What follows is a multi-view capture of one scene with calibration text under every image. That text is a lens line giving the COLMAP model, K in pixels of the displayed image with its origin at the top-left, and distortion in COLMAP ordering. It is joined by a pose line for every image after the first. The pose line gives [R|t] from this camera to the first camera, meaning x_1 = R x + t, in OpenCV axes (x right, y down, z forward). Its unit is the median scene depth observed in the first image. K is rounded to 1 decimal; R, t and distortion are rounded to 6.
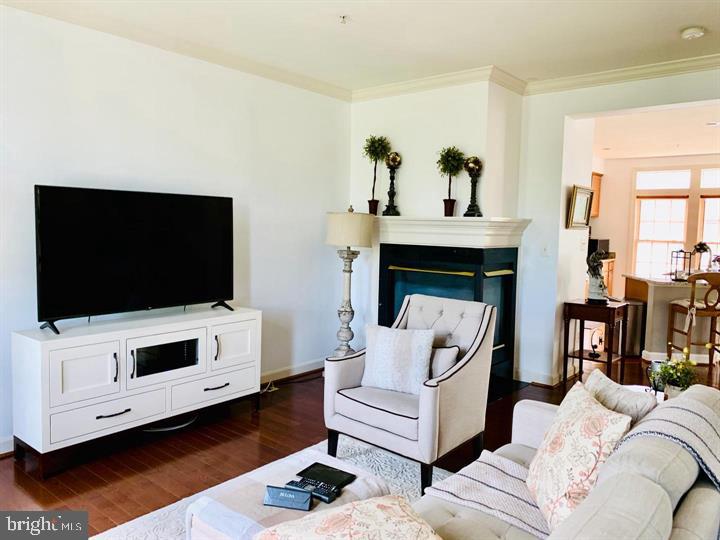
lens RADIAL K [[566.1, 0, 355.3], [0, 566.1, 263.3], [0, 0, 1]] dist [0.050847, -0.079432]
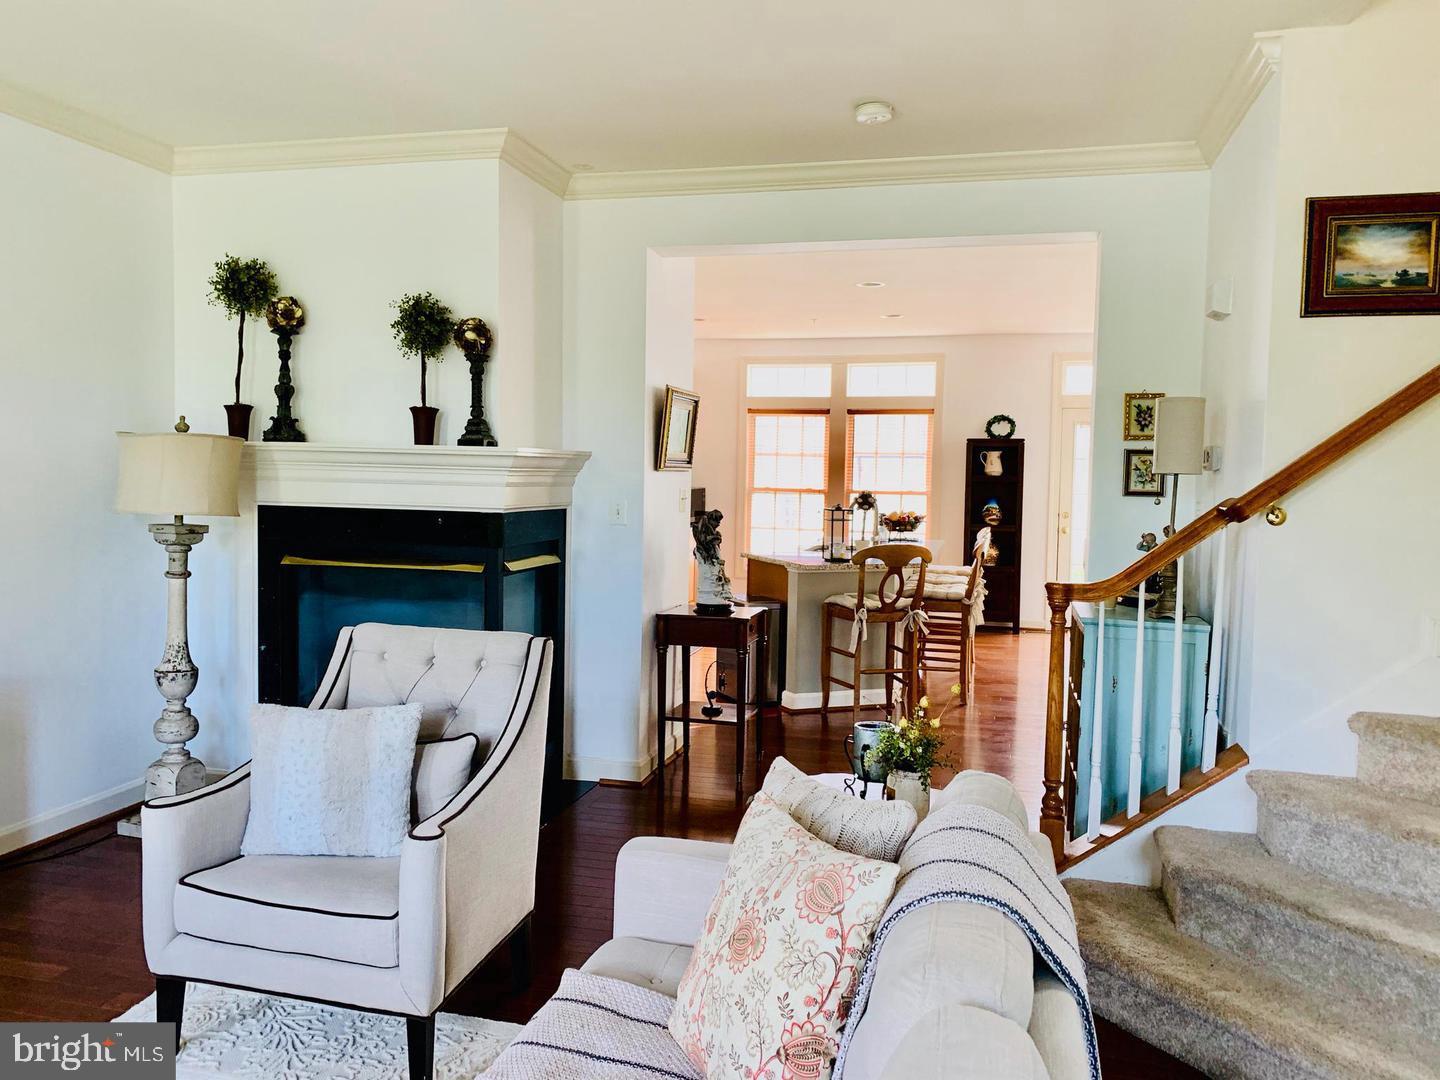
lens RADIAL K [[1132.2, 0, 740.1], [0, 1132.2, 533.5], [0, 0, 1]] dist [0.050847, -0.079432]
pose [[0.892339, -0.030956, 0.450304, -0.023132], [0.031836, 0.999477, 0.005621, -0.008275], [-0.450242, 0.009321, 0.892858, 0.066699]]
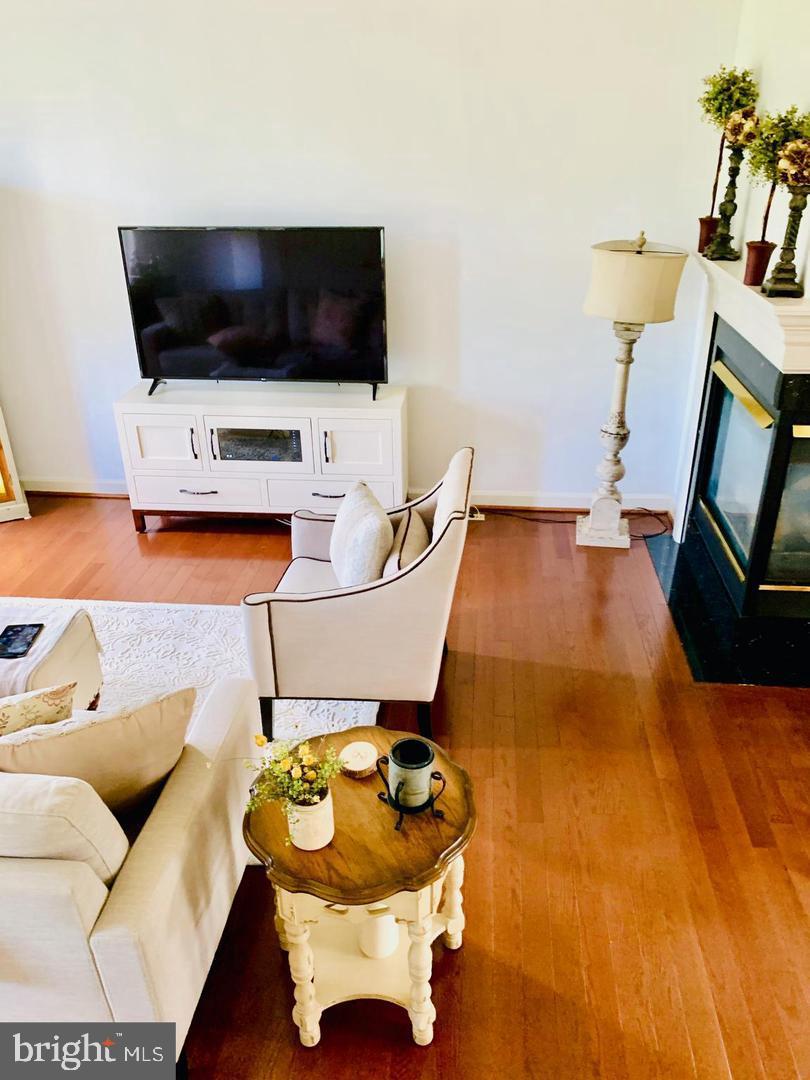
lens RADIAL K [[849.2, 0, 407.6], [0, 849.2, 544.4], [0, 0, 1]] dist [0.050847, -0.079432]
pose [[0.553310, 0.349964, -0.755892, 0.595036], [-0.030750, 0.915424, 0.401315, -0.157656], [0.832407, -0.198808, 0.517275, 0.394550]]
